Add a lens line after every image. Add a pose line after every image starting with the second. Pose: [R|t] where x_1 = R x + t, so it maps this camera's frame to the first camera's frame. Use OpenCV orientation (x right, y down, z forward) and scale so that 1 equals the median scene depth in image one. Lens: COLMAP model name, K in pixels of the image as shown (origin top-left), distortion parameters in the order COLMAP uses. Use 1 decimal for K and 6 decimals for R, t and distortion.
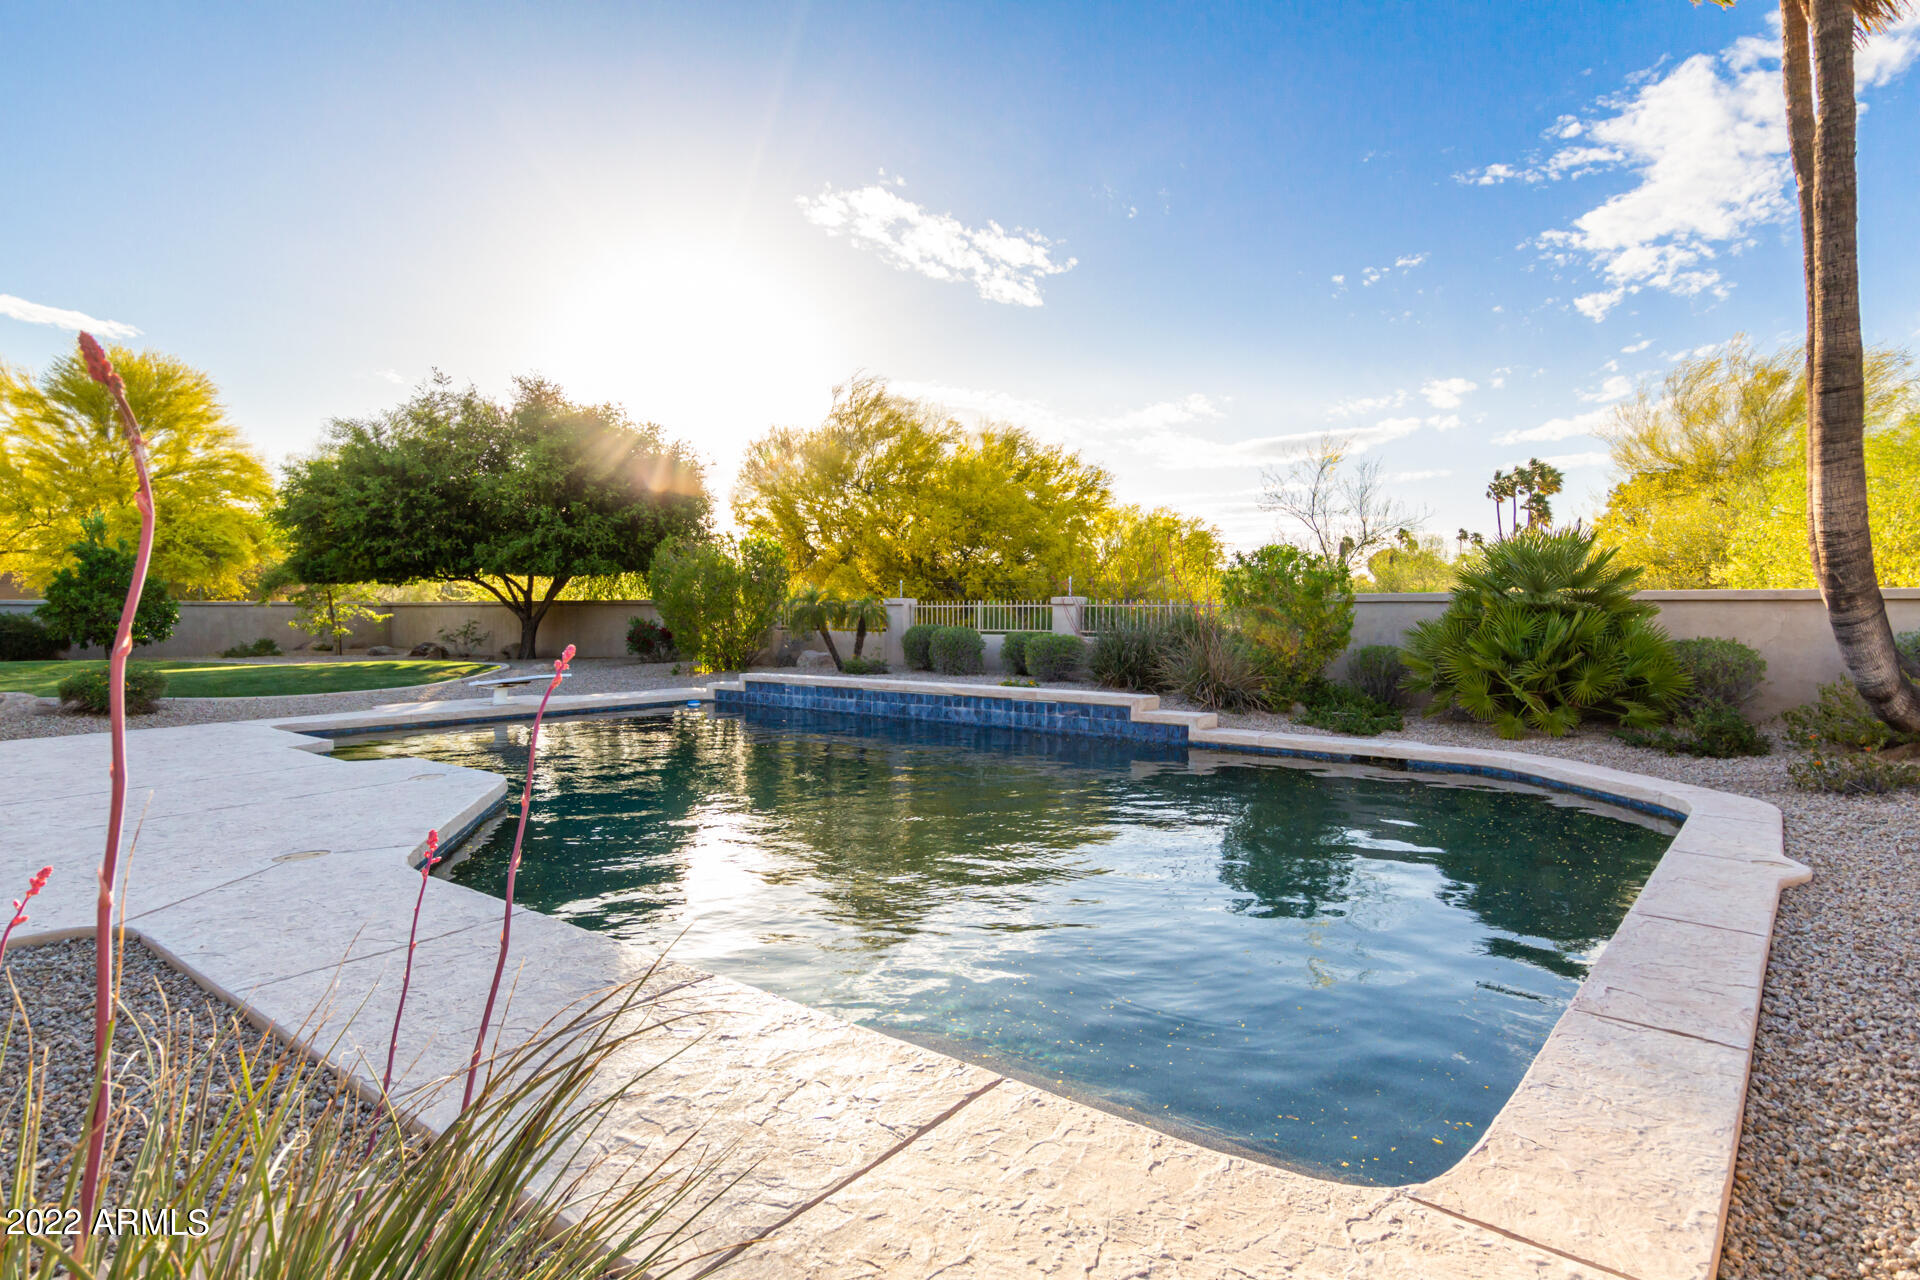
lens RADIAL K [[1060.7, 0, 969.7], [0, 1060.7, 632.9], [0, 0, 1]] dist [0.004781, -0.001108]
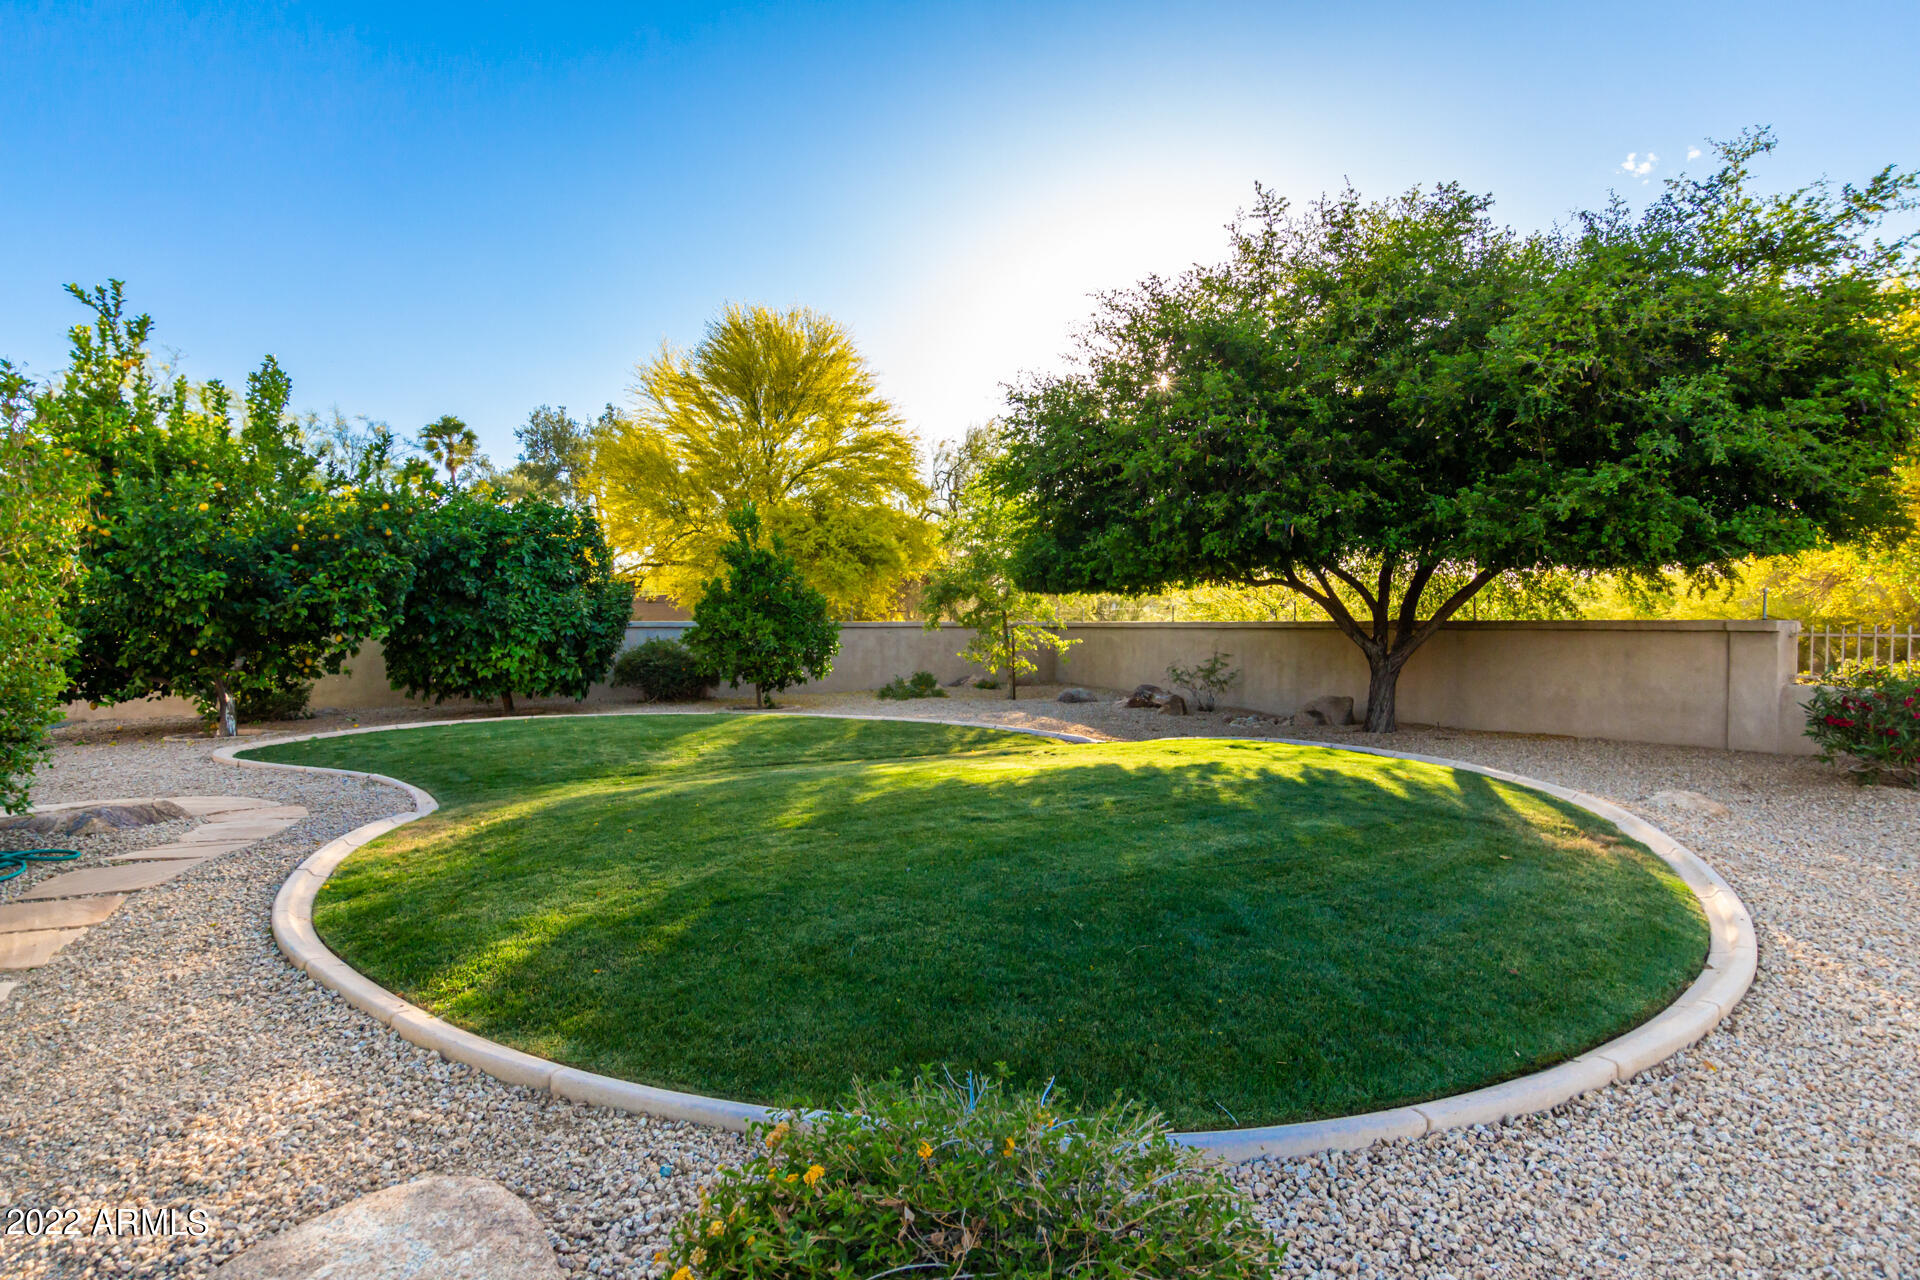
lens RADIAL K [[993.8, 0, 958.9], [0, 993.8, 634.8], [0, 0, 1]] dist [0.005220, 0.000776]
pose [[0.892099, 0.003511, -0.451827, -0.339364], [-0.009986, 0.999879, -0.011946, -0.013308], [0.451730, 0.015169, 0.892026, 0.403960]]
